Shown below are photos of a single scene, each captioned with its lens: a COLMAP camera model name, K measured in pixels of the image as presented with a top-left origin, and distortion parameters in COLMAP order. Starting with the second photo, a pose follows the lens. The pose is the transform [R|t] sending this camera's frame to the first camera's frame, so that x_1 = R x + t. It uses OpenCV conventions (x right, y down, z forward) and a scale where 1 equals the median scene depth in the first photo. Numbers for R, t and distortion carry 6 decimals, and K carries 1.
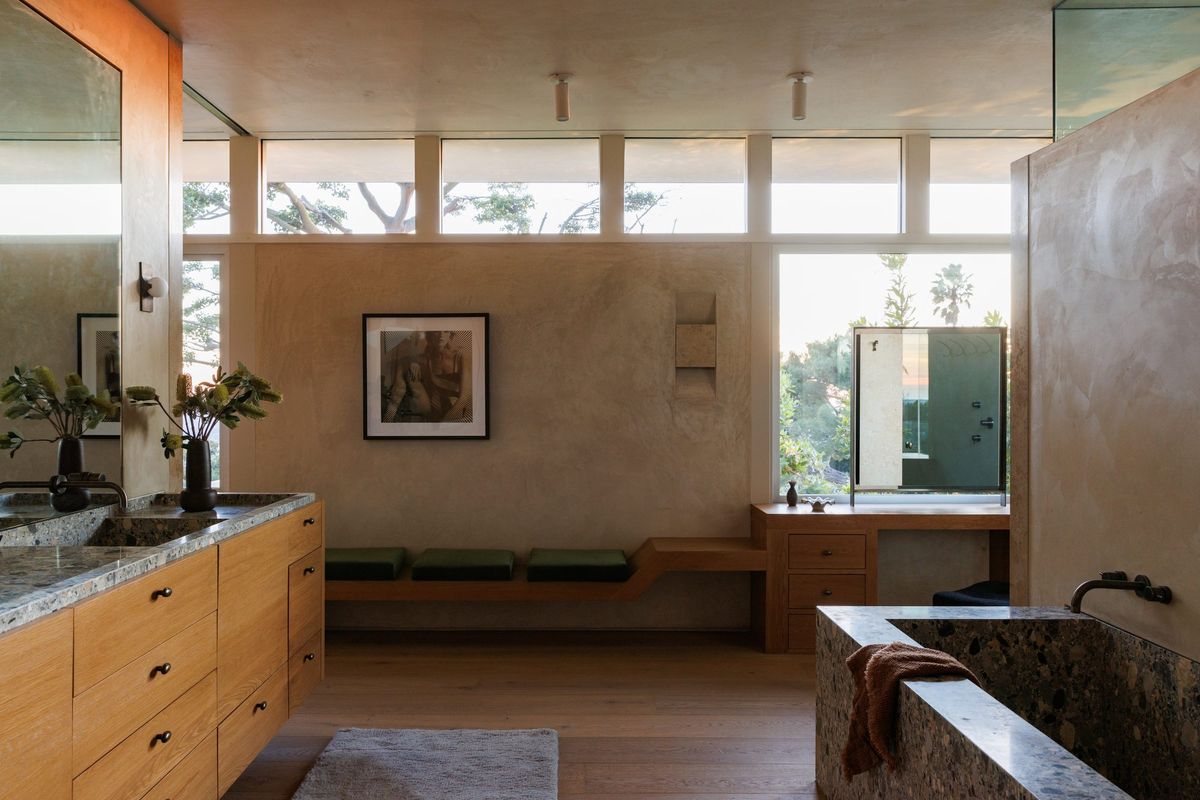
lens RADIAL K [[867.3, 0, 542.6], [0, 867.3, 395.5], [0, 0, 1]] dist [-0.017692, 0.001857]
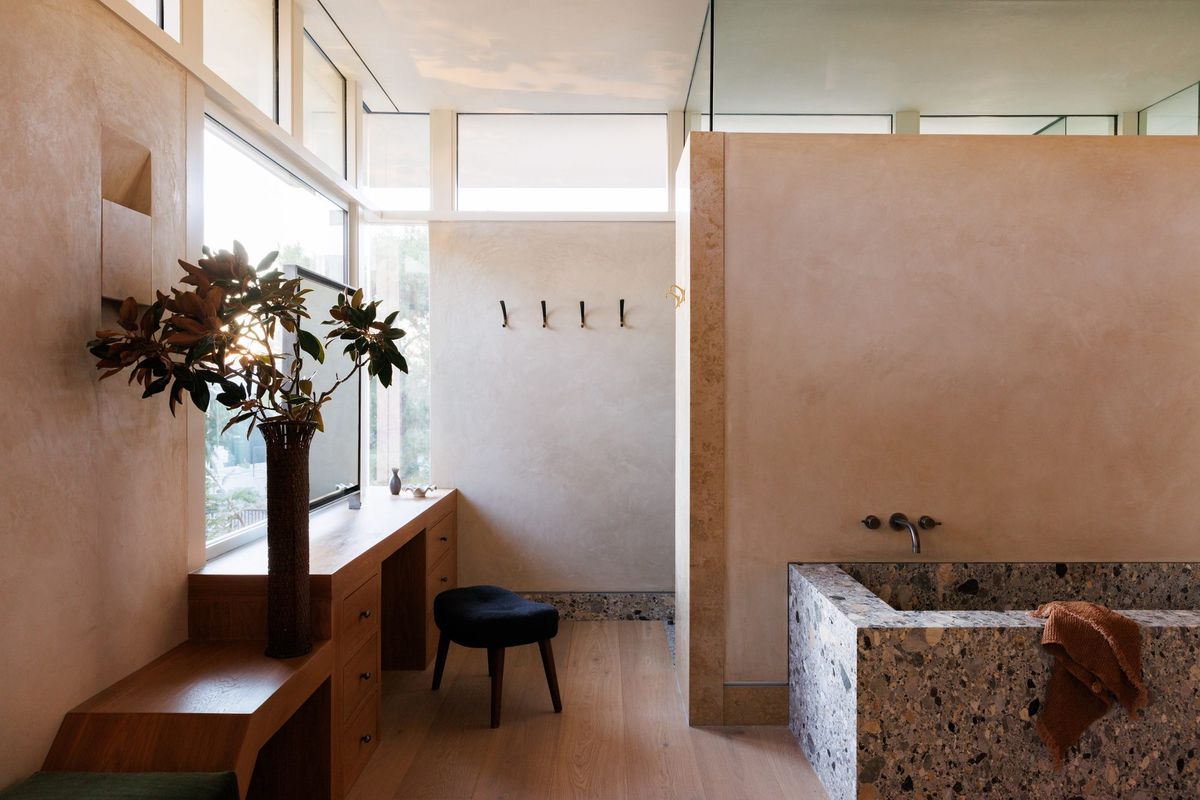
lens RADIAL K [[887.0, 0, 600.0], [0, 887.0, 400.0], [0, 0, 1]] dist [0.008126, 0.001407]
pose [[-0.049910, -0.016144, 0.998623, -0.301708], [-0.001301, 0.999870, 0.016099, 0.011295], [-0.998753, -0.000496, -0.049925, 0.774034]]
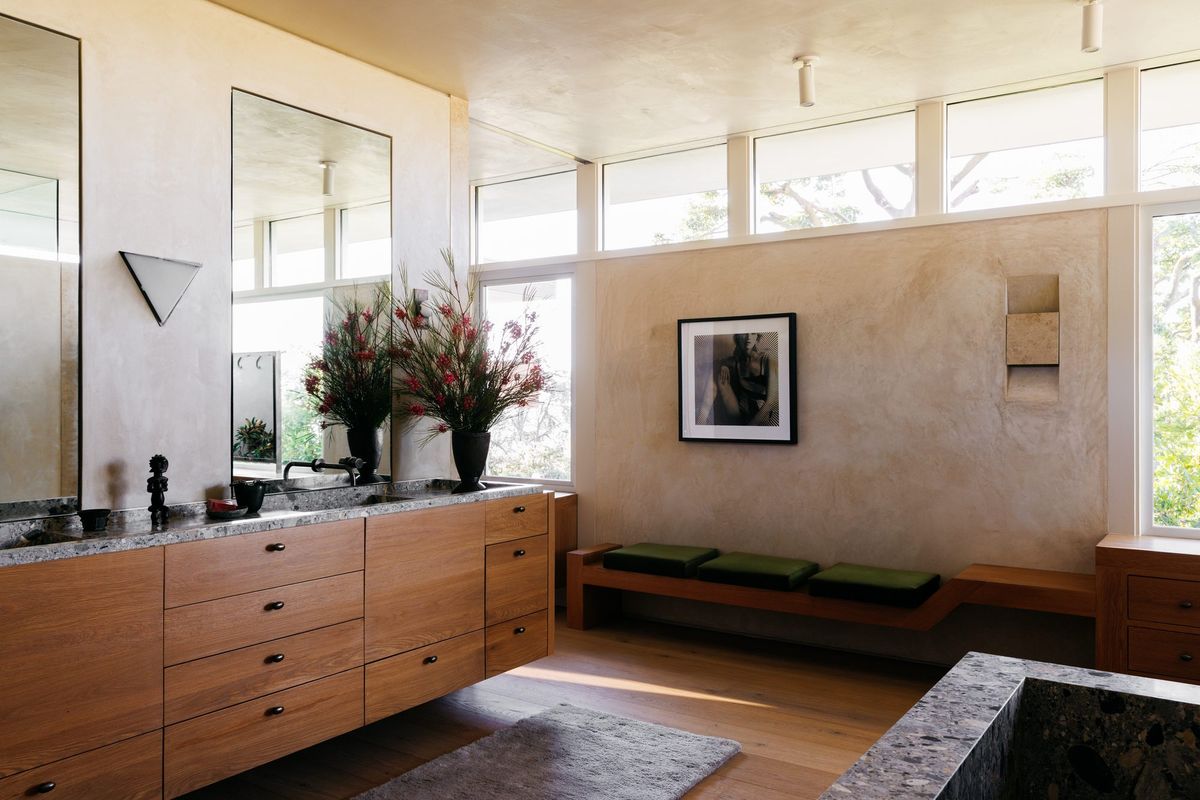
lens RADIAL K [[887.0, 0, 600.0], [0, 887.0, 400.0], [0, 0, 1]] dist [0.008126, 0.001407]
pose [[0.842950, 0.001125, -0.537991, 0.285953], [-0.001501, 0.999999, -0.000260, 0.002311], [0.537990, 0.001027, 0.842951, 0.054332]]
